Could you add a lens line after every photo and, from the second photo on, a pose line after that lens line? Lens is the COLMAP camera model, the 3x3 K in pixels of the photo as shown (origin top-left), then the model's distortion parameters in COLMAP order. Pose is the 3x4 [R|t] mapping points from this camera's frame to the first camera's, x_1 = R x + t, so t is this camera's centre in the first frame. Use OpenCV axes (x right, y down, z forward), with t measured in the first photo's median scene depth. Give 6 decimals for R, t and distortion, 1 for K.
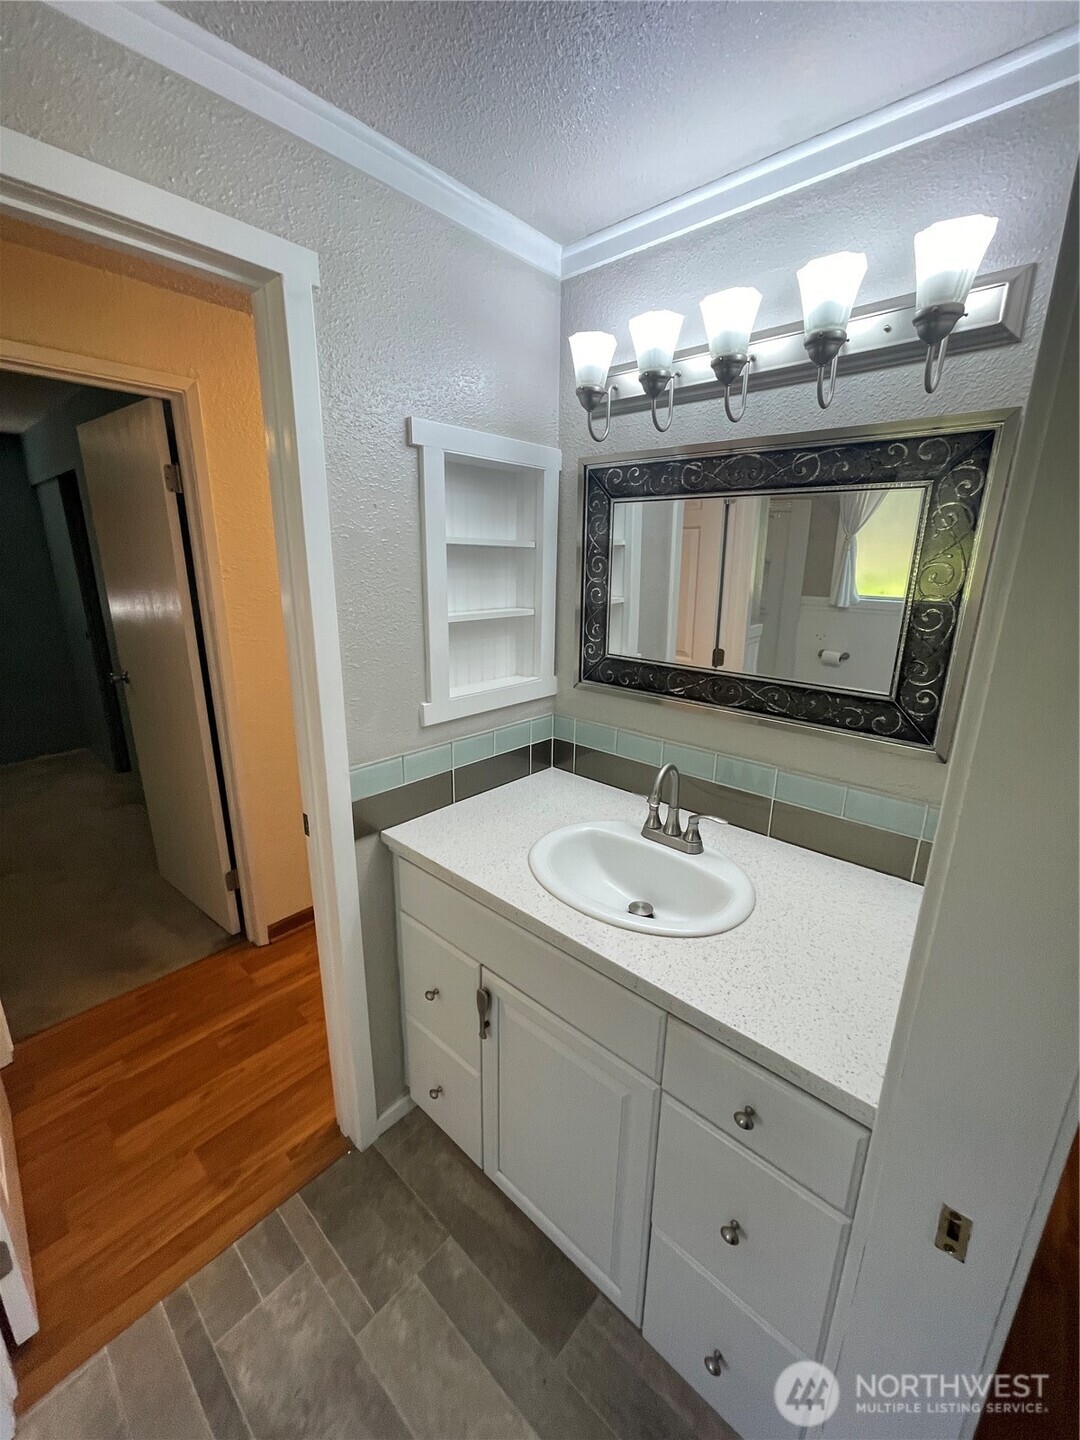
lens RADIAL K [[576.8, 0, 543.4], [0, 576.8, 715.7], [0, 0, 1]] dist [-0.003877, -0.000175]
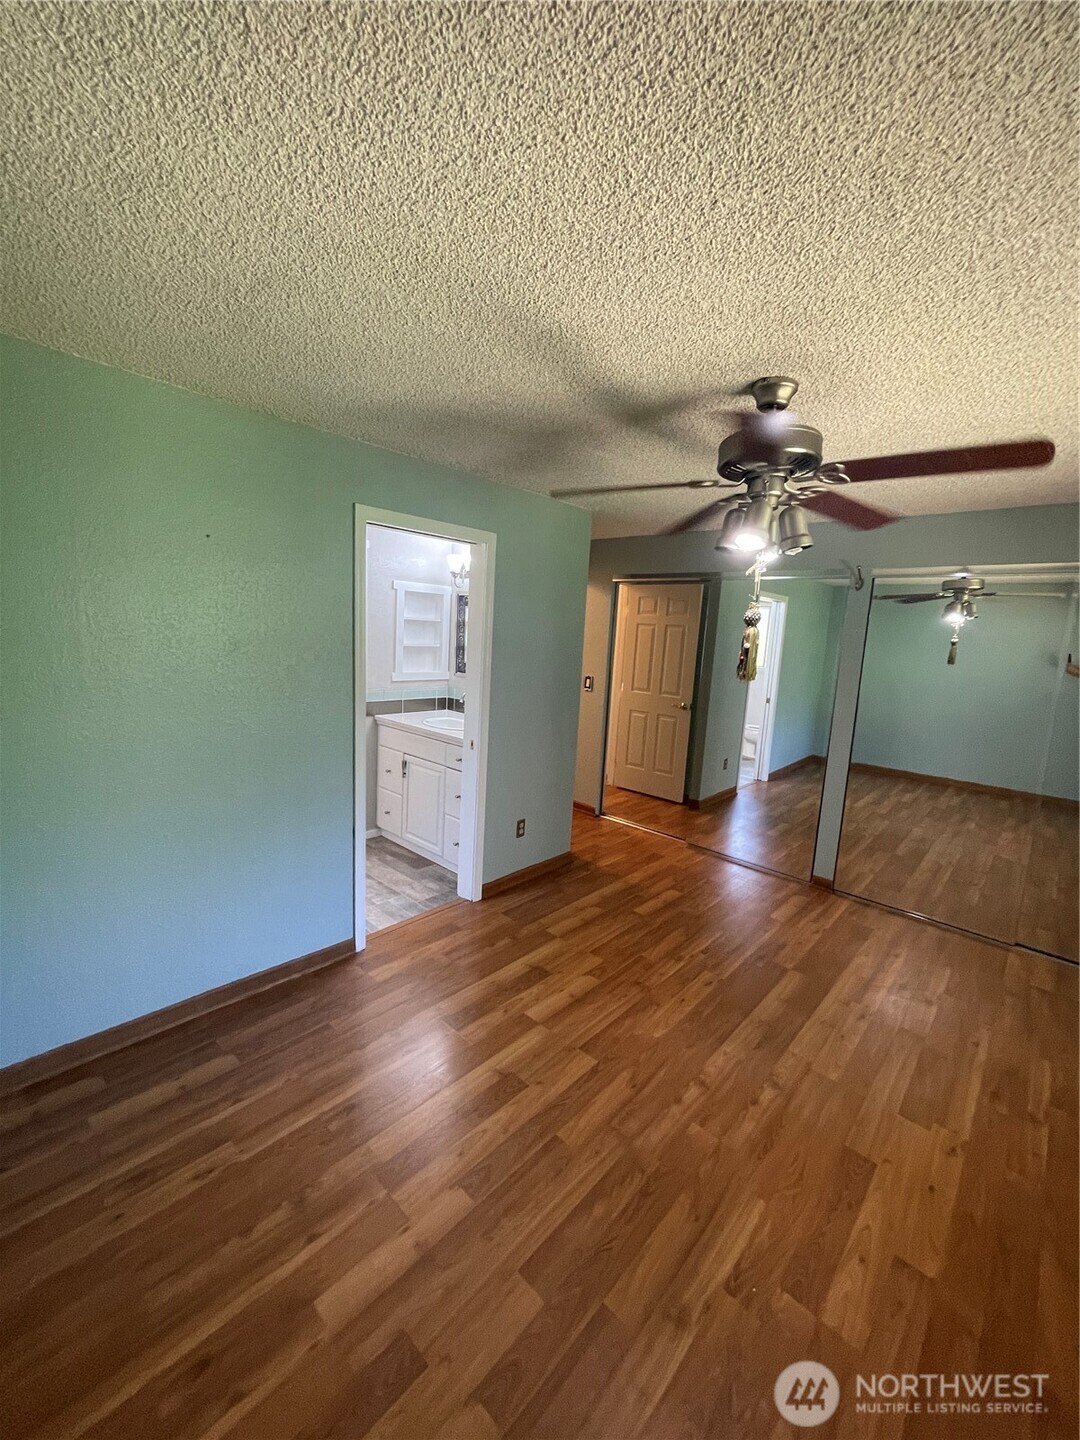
lens RADIAL K [[576.8, 0, 542.6], [0, 576.8, 718.6], [0, 0, 1]] dist [-0.003877, -0.000175]
pose [[0.999135, 0.041425, -0.003537, 0.566659], [-0.041559, 0.992686, -0.113350, 0.507490], [-0.001185, 0.113399, 0.993549, -1.855759]]
